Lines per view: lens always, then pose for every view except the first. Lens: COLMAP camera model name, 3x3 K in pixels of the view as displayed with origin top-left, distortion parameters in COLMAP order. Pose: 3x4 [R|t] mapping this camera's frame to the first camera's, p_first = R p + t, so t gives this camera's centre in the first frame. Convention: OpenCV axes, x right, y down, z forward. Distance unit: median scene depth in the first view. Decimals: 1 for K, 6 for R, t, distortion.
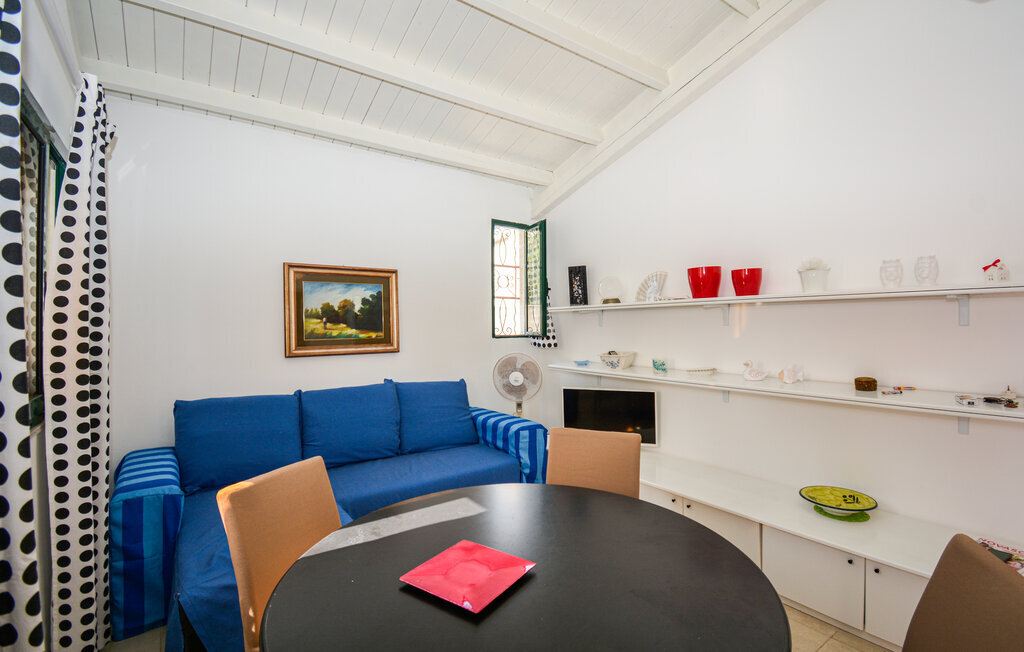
lens RADIAL K [[467.9, 0, 514.3], [0, 467.9, 329.7], [0, 0, 1]] dist [-0.007813, -0.000955]
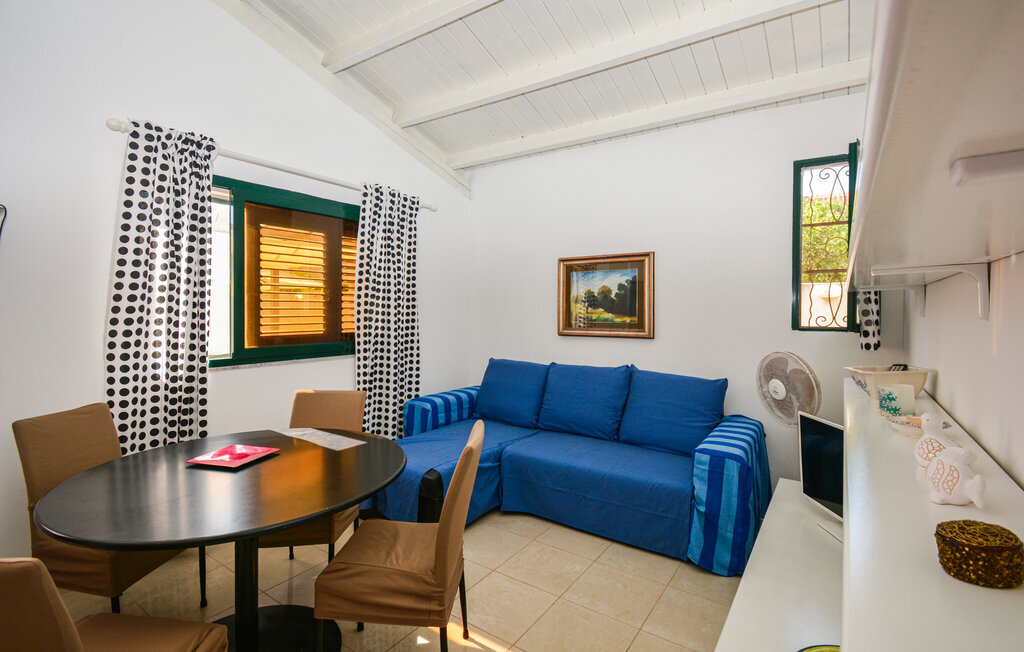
lens RADIAL K [[467.9, 0, 514.8], [0, 467.9, 316.5], [0, 0, 1]] dist [-0.007813, -0.000955]
pose [[0.331901, 0.020836, -0.943084, 0.588119], [-0.016040, 0.999736, 0.016442, -0.008571], [0.943178, 0.009670, 0.332147, 0.449595]]
